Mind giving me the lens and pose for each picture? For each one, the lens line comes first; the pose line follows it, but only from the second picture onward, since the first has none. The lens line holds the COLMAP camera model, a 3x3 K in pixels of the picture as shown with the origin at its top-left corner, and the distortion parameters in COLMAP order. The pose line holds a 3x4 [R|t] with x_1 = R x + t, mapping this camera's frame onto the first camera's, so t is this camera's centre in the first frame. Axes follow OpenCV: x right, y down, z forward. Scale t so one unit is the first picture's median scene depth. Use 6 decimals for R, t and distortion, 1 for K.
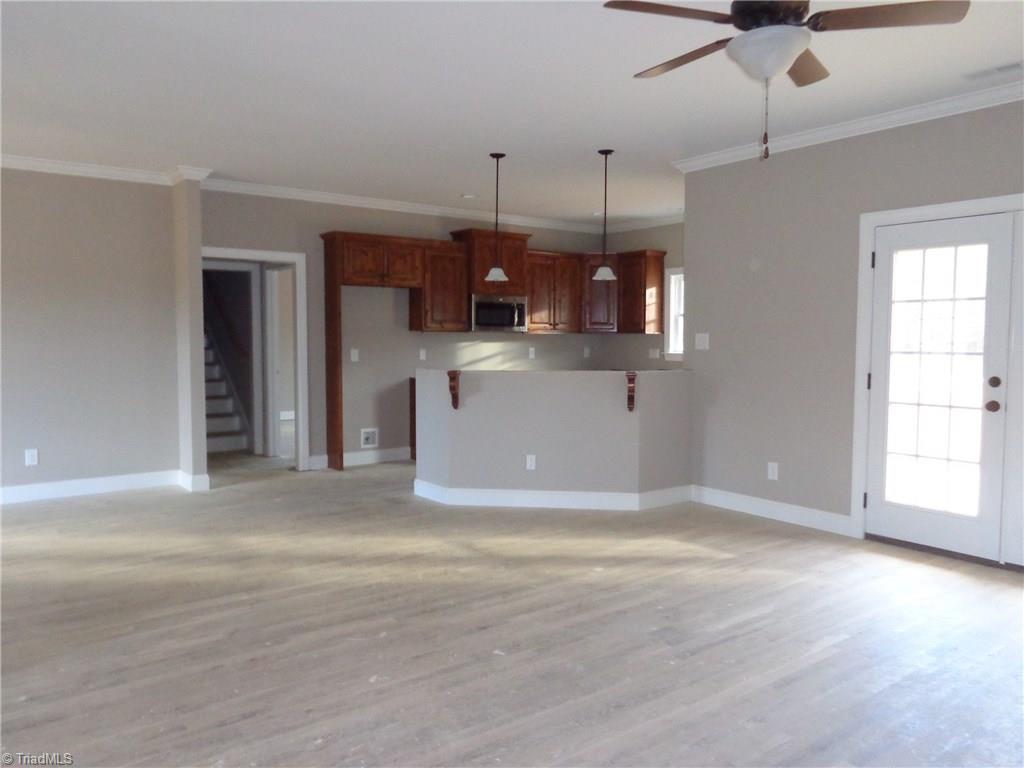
lens RADIAL K [[774.2, 0, 511.5], [0, 774.2, 379.0], [0, 0, 1]] dist [0.005084, 0.001358]
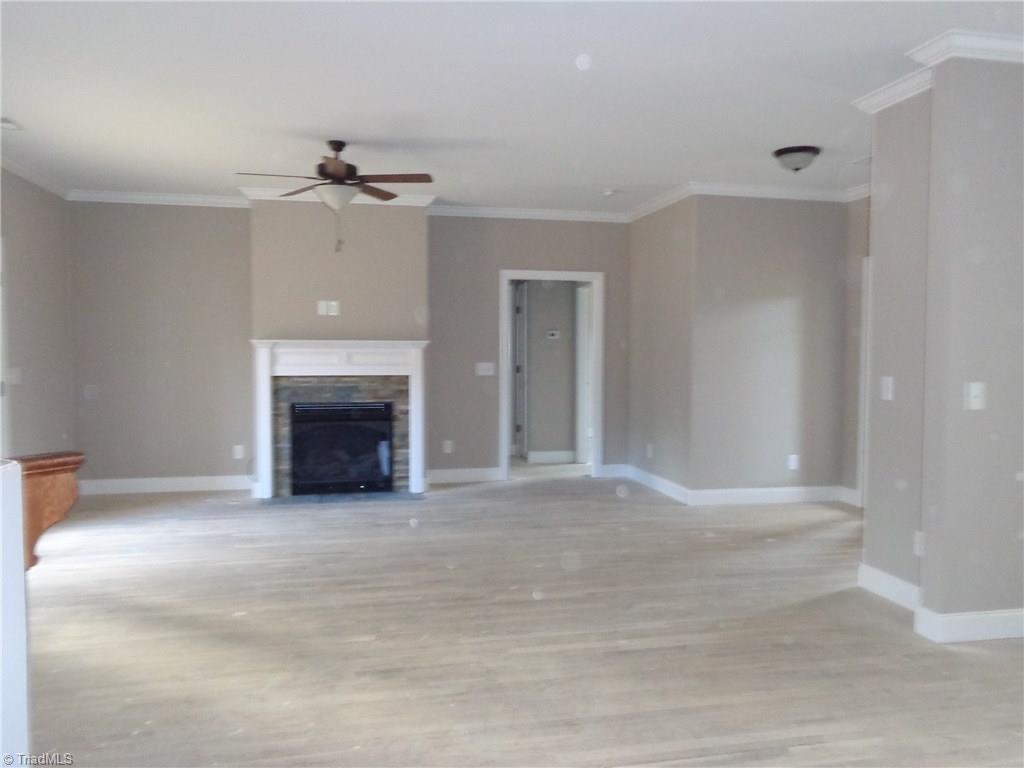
lens RADIAL K [[774.2, 0, 511.5], [0, 774.2, 379.0], [0, 0, 1]] dist [0.005084, 0.001358]
pose [[-0.904764, -0.022003, 0.425344, -0.555037], [0.021375, 0.995061, 0.096940, -0.104210], [-0.425376, 0.096800, -0.899825, 1.689479]]
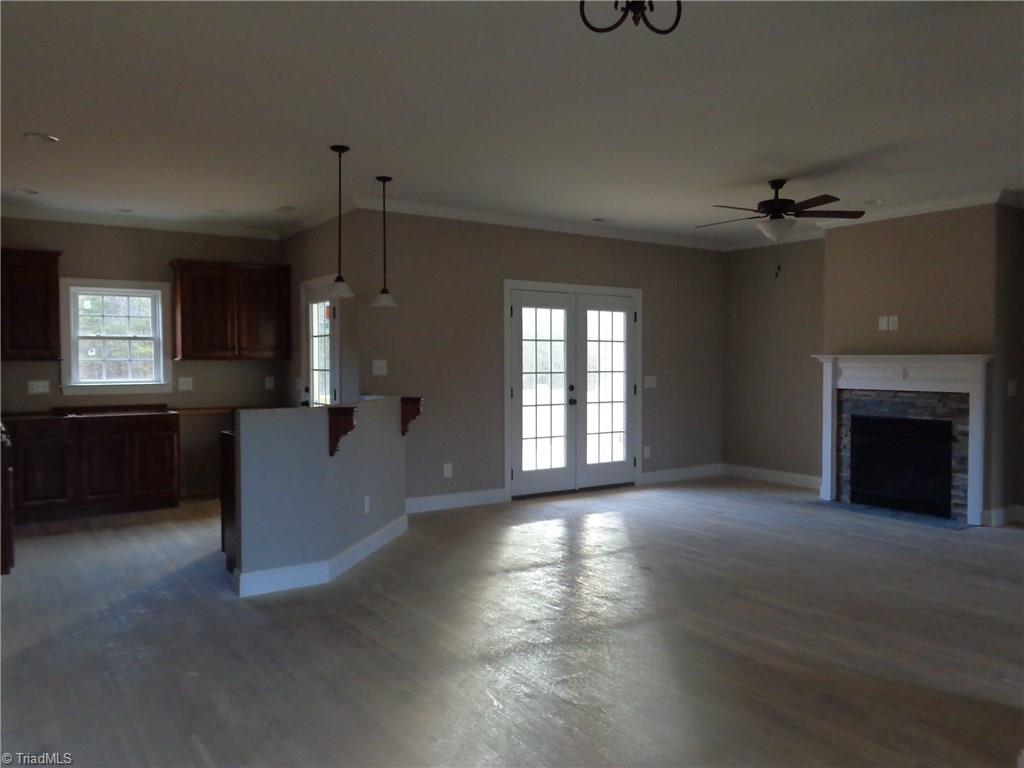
lens RADIAL K [[774.2, 0, 511.5], [0, 774.2, 379.0], [0, 0, 1]] dist [0.005084, 0.001358]
pose [[0.034427, -0.024963, 0.999095, -1.188918], [0.057297, 0.998093, 0.022964, -0.067944], [-0.997763, 0.056455, 0.035792, 1.113169]]
